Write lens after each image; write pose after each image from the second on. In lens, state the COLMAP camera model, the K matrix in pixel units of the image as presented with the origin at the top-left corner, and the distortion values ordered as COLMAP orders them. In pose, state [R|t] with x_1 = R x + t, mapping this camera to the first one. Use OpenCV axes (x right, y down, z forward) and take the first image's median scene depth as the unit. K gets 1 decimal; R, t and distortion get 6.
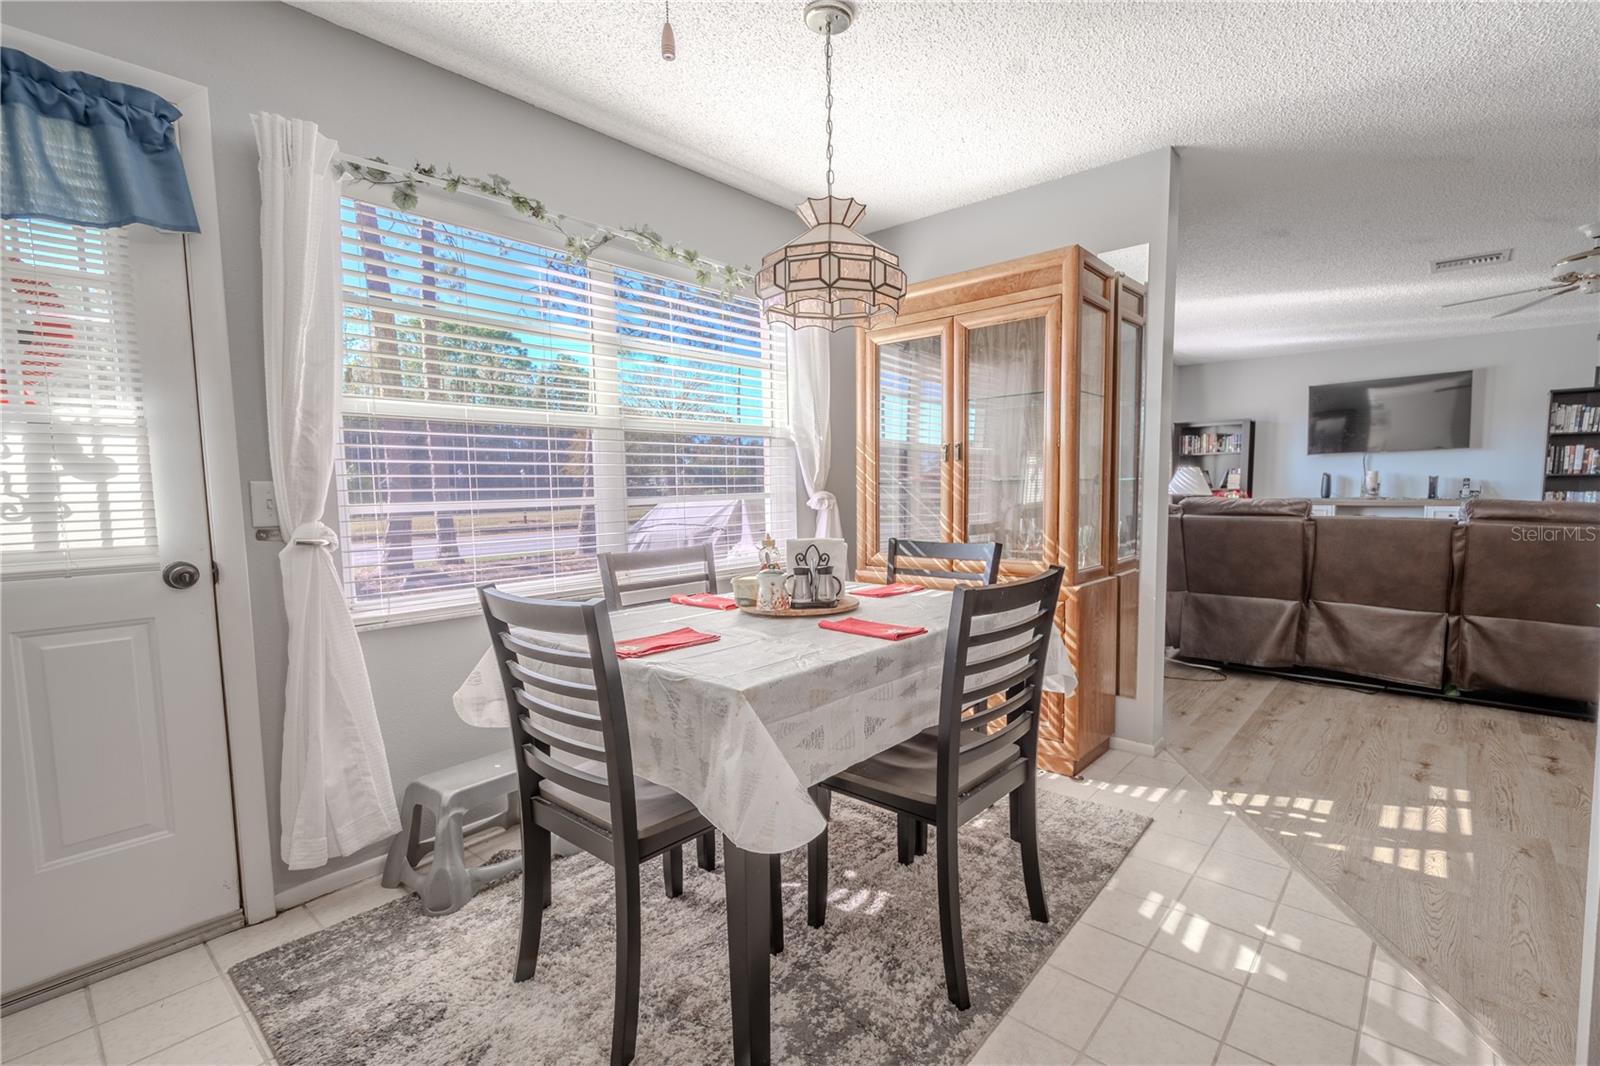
lens RADIAL K [[718.4, 0, 835.5], [0, 718.4, 546.8], [0, 0, 1]] dist [0.016220, -0.004769]
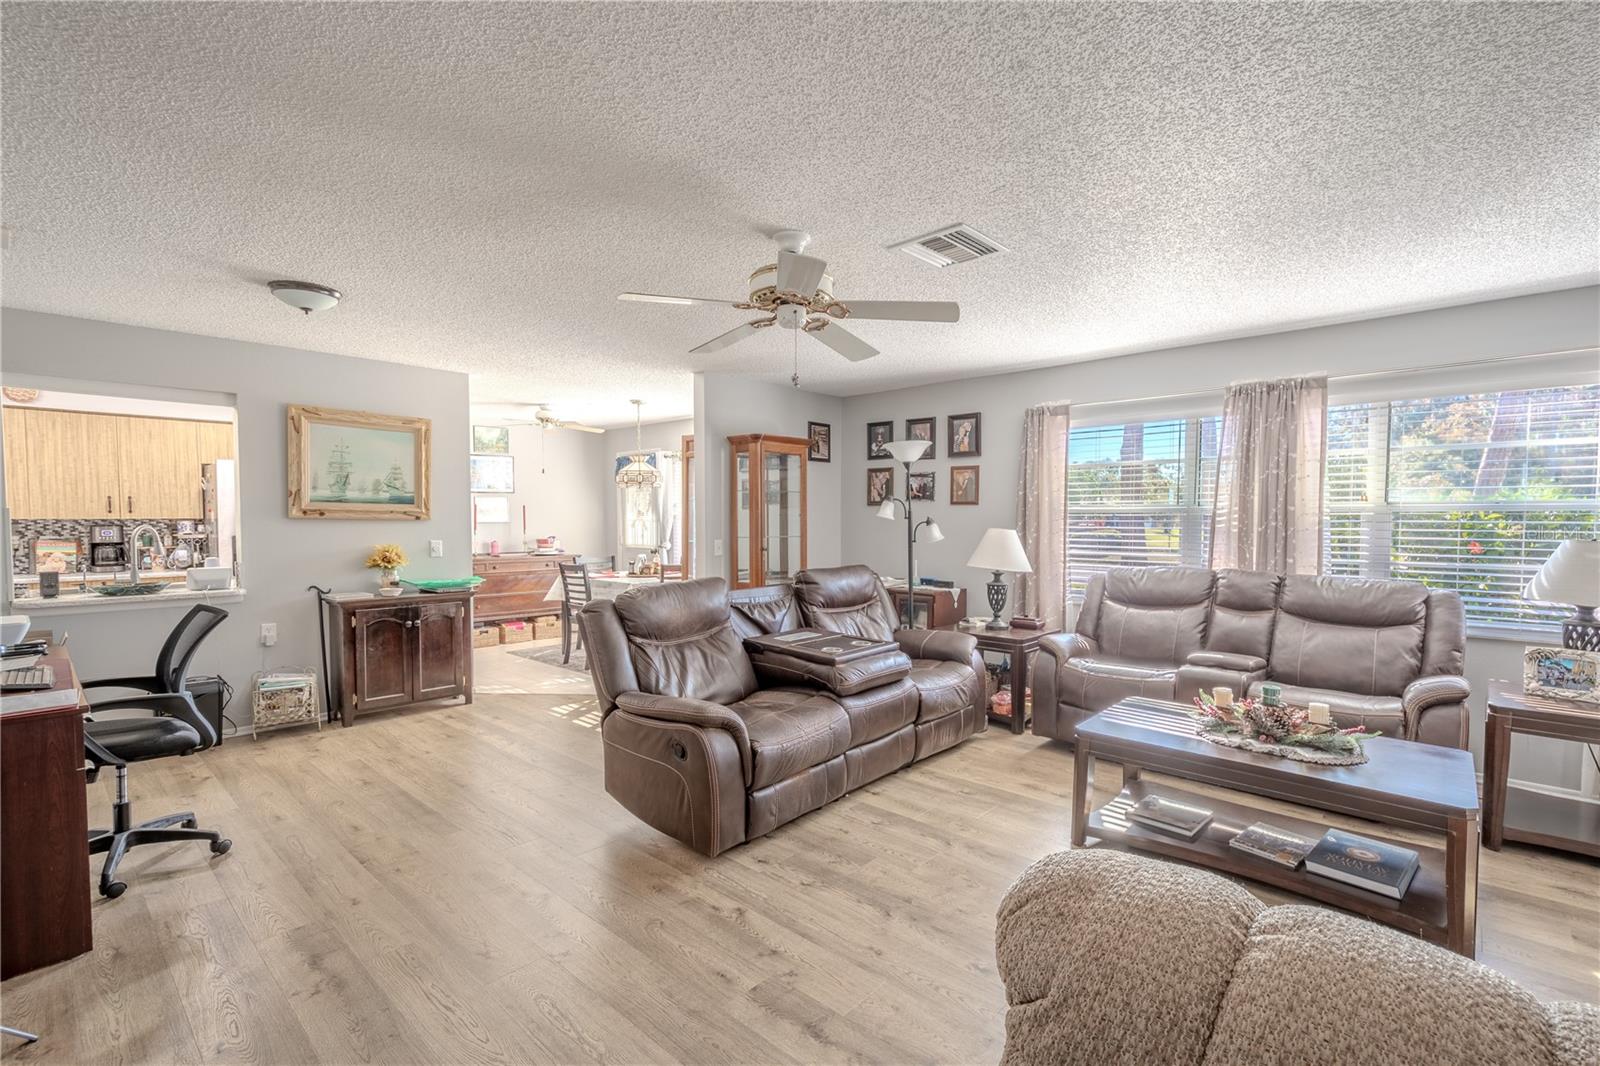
lens RADIAL K [[718.4, 0, 835.5], [0, 718.4, 546.8], [0, 0, 1]] dist [0.016220, -0.004769]
pose [[-0.022354, 0.054306, -0.998274, 1.907994], [-0.089393, 0.994415, 0.056098, -0.183801], [0.995746, 0.090492, -0.017375, 1.153097]]
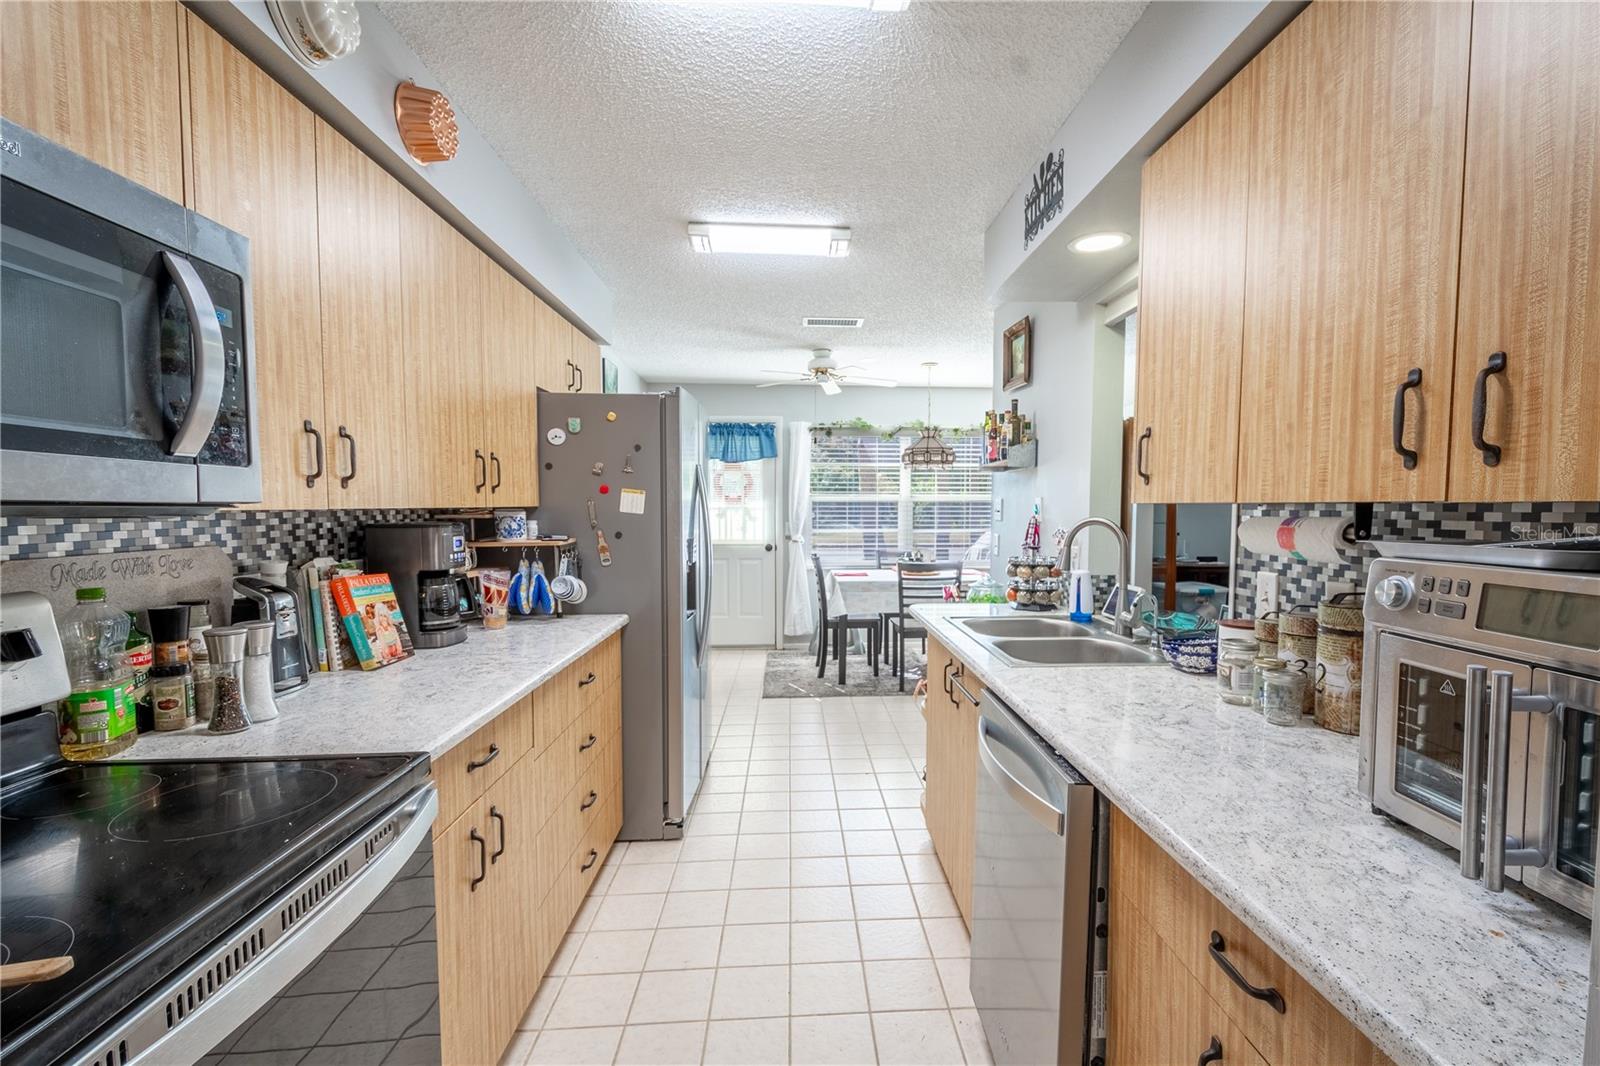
lens RADIAL K [[722.0, 0, 840.6], [0, 722.0, 546.3], [0, 0, 1]] dist [0.020802, -0.009981]
pose [[0.698873, 0.053974, -0.713206, 1.014831], [-0.072745, 0.997342, 0.004194, -0.004899], [0.711537, 0.048951, 0.700942, -0.676668]]
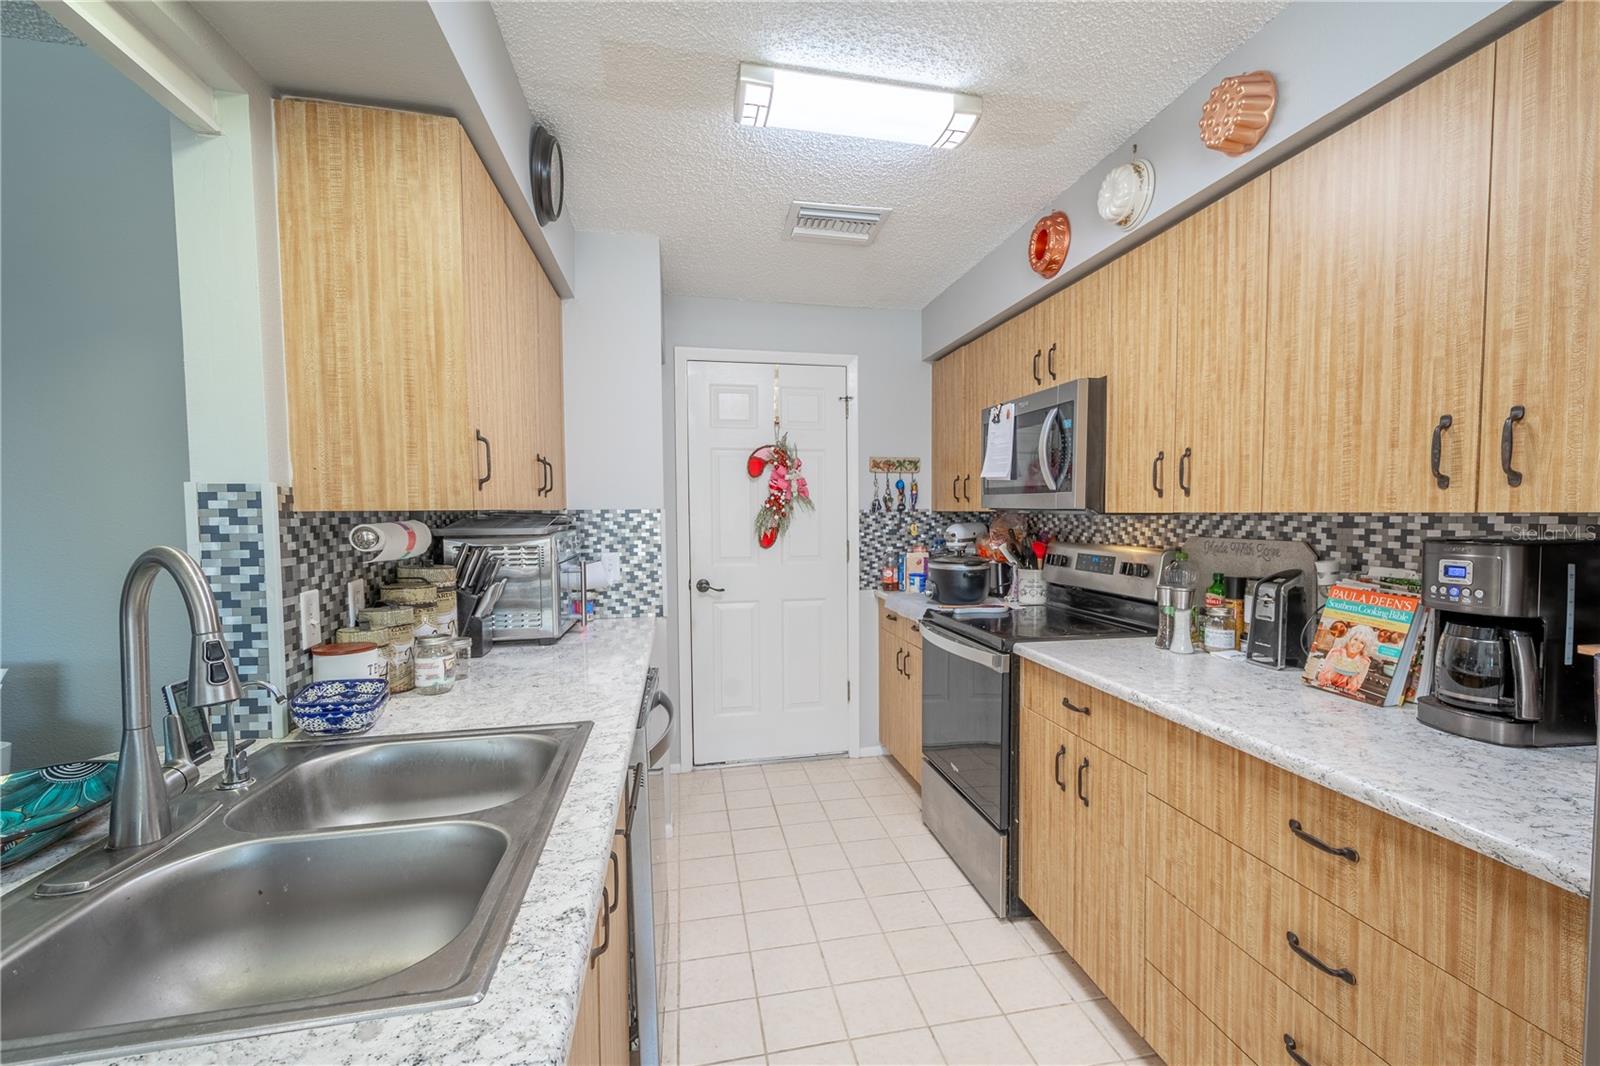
lens RADIAL K [[718.4, 0, 835.5], [0, 718.4, 546.8], [0, 0, 1]] dist [0.016220, -0.004769]
pose [[-0.793208, -0.015594, 0.608751, 0.366775], [0.067457, 0.991269, 0.113290, -0.058842], [-0.605203, 0.130927, -0.785231, 0.020727]]
